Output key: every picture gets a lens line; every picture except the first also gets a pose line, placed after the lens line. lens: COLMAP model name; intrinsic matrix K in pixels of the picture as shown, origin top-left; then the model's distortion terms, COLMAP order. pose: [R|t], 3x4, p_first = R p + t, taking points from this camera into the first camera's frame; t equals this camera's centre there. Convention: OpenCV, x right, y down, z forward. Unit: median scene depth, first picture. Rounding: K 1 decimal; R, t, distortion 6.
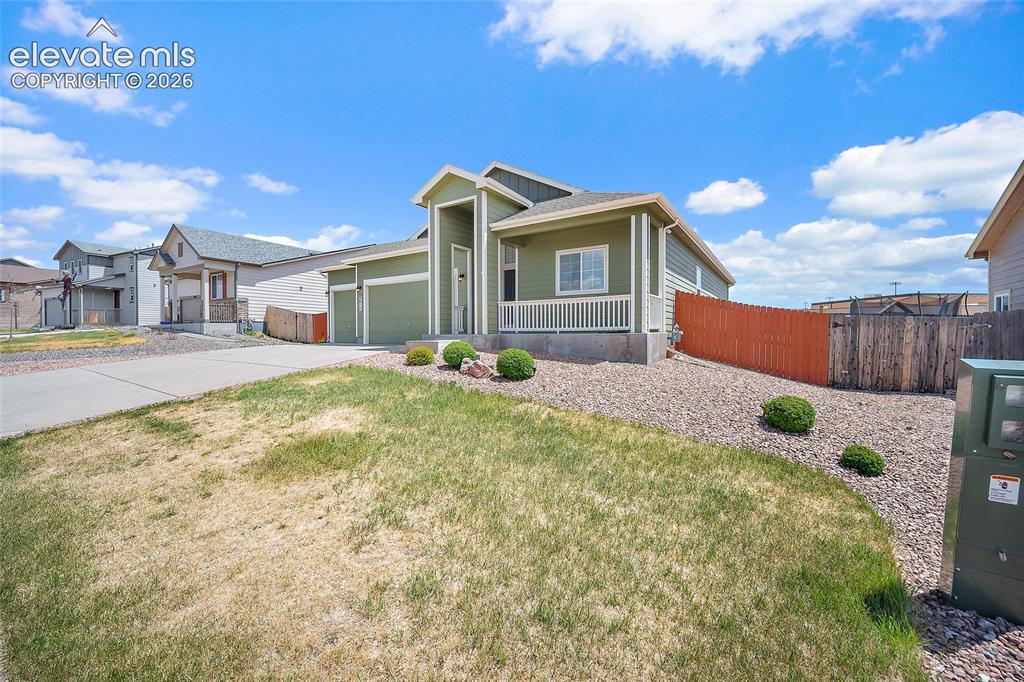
lens RADIAL K [[405.5, 0, 520.0], [0, 405.5, 345.5], [0, 0, 1]] dist [-0.002633, -0.000182]
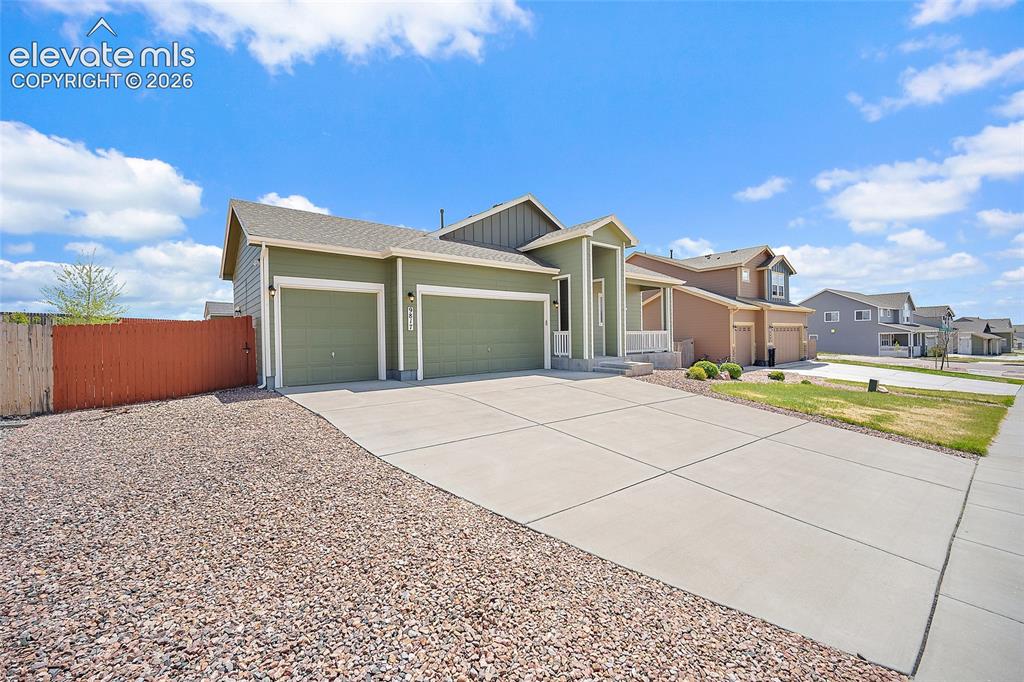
lens RADIAL K [[405.5, 0, 518.3], [0, 405.5, 341.0], [0, 0, 1]] dist [-0.002633, -0.000182]
pose [[0.302267, -0.006756, 0.953199, -1.326034], [0.043642, 0.999024, -0.006759, -0.077204], [-0.952224, 0.043643, 0.302267, 0.876010]]
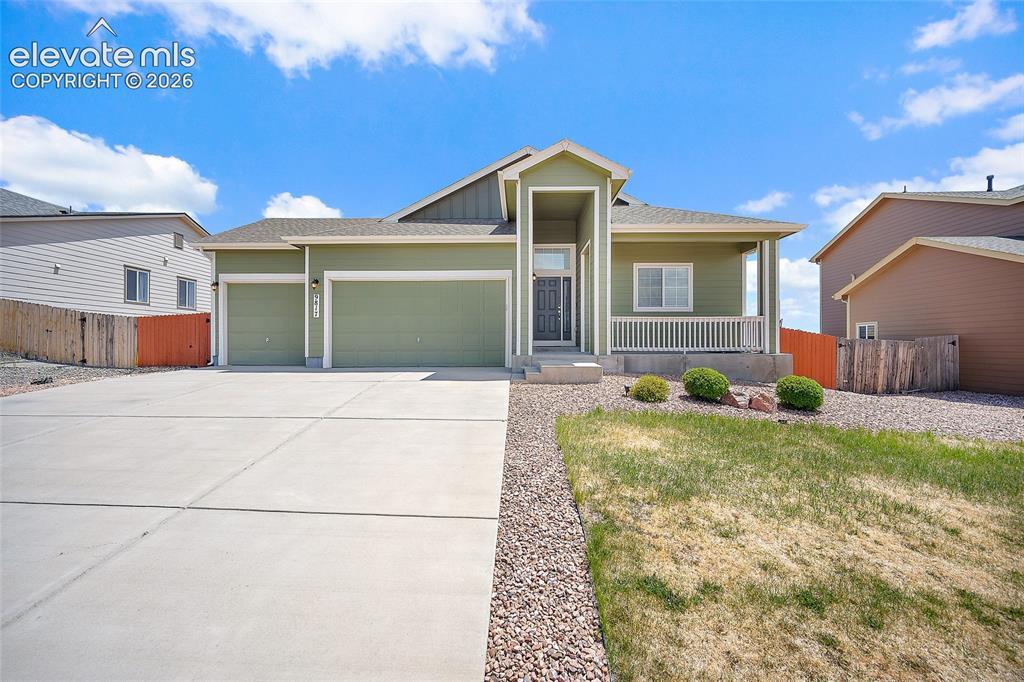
lens RADIAL K [[405.5, 0, 519.3], [0, 405.5, 344.0], [0, 0, 1]] dist [-0.002633, -0.000182]
pose [[0.842227, 0.001269, 0.539122, -0.646463], [0.013373, 0.999640, -0.023245, -0.031440], [-0.538957, 0.026787, 0.841907, 0.376339]]
